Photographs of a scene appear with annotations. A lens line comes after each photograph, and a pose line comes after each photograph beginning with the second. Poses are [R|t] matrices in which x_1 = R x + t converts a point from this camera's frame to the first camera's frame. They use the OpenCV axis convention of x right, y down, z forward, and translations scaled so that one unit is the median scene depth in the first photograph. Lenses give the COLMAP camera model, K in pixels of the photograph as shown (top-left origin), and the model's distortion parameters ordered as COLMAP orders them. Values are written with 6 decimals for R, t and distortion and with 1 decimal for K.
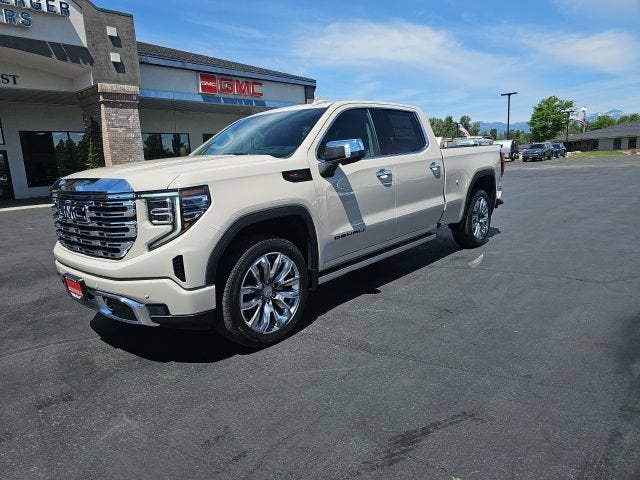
lens RADIAL K [[418.7, 0, 310.9], [0, 418.7, 233.8], [0, 0, 1]] dist [0.059006, -0.048610]
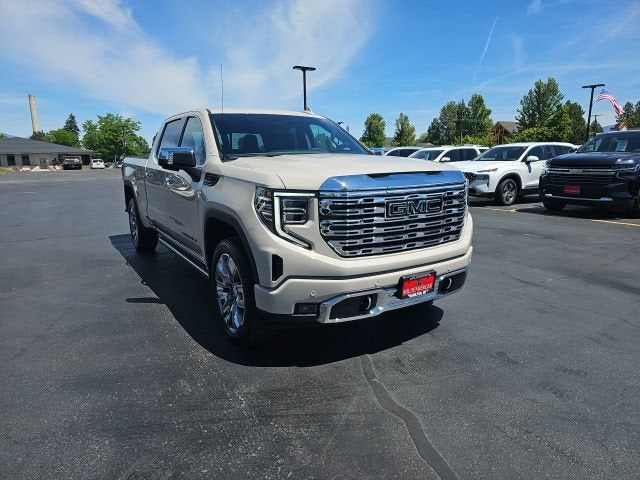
lens RADIAL K [[418.7, 0, 316.7], [0, 418.7, 238.9], [0, 0, 1]] dist [0.059006, -0.048610]
pose [[0.261250, -0.137275, 0.955460, -0.301123], [0.164070, 0.981748, 0.096190, -0.020126], [-0.951225, 0.131632, 0.279005, 0.184766]]
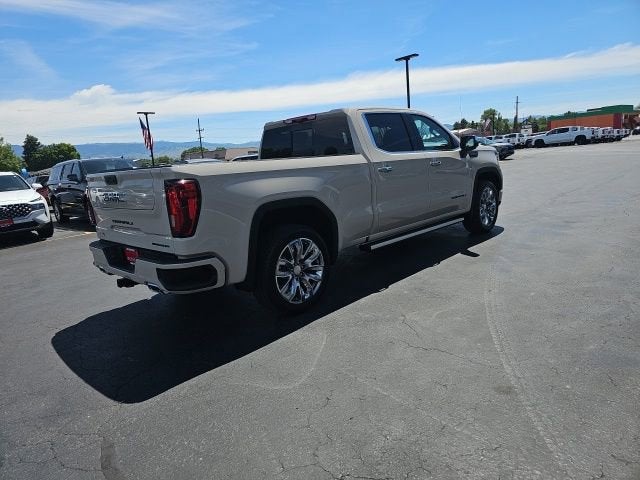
lens RADIAL K [[418.8, 0, 311.2], [0, 418.8, 240.0], [0, 0, 1]] dist [0.054630, -0.040802]
pose [[-0.989411, 0.127372, 0.069581, 0.034688], [0.143875, 0.923864, 0.354648, -0.127847], [-0.019111, 0.360904, -0.932407, 0.703154]]
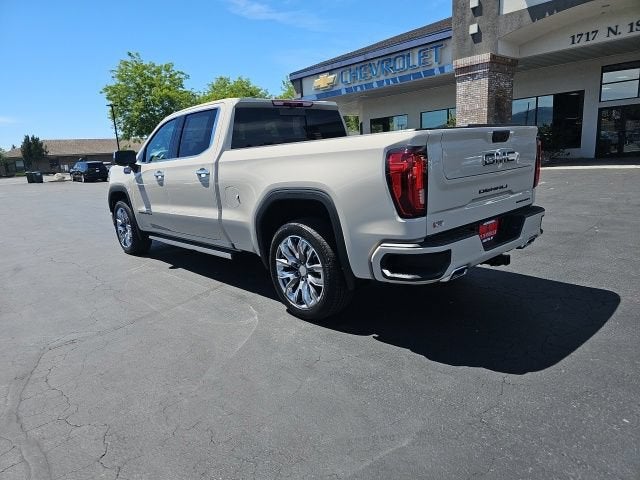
lens RADIAL K [[418.7, 0, 315.7], [0, 418.7, 242.8], [0, 0, 1]] dist [0.059006, -0.048610]
pose [[-0.089854, 0.264635, -0.960153, 0.362206], [-0.105410, 0.956111, 0.273386, -0.089652], [0.990361, 0.125774, -0.058015, 0.411465]]
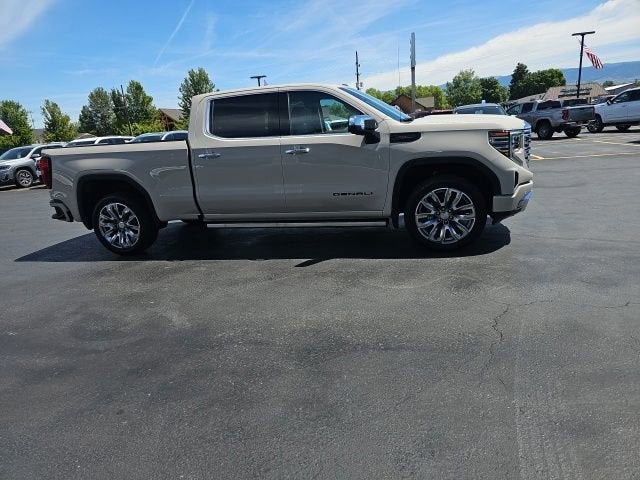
lens RADIAL K [[418.7, 0, 314.3], [0, 418.7, 238.4], [0, 0, 1]] dist [0.059006, -0.048610]
pose [[-0.470221, -0.134150, 0.872293, -0.328690], [0.258163, 0.924240, 0.281306, -0.071147], [-0.843945, 0.357470, -0.399964, 0.484215]]
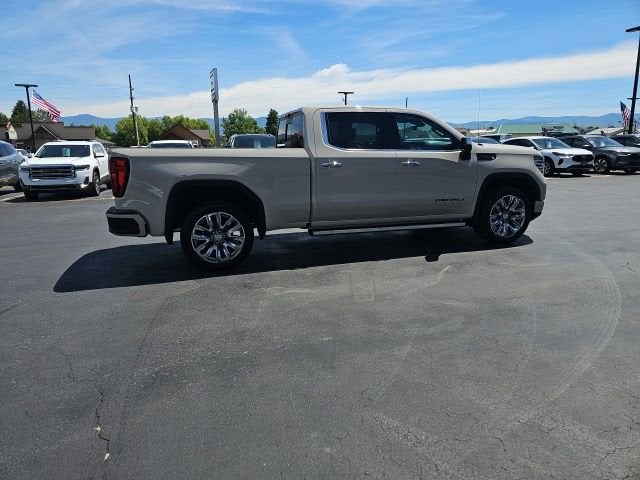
lens RADIAL K [[418.8, 0, 309.5], [0, 418.8, 235.6], [0, 0, 1]] dist [0.054630, -0.040802]
pose [[-0.855884, -0.041643, 0.515489, -0.162527], [0.147494, 0.935702, 0.320478, -0.116255], [-0.495690, 0.350324, -0.794710, 0.694517]]
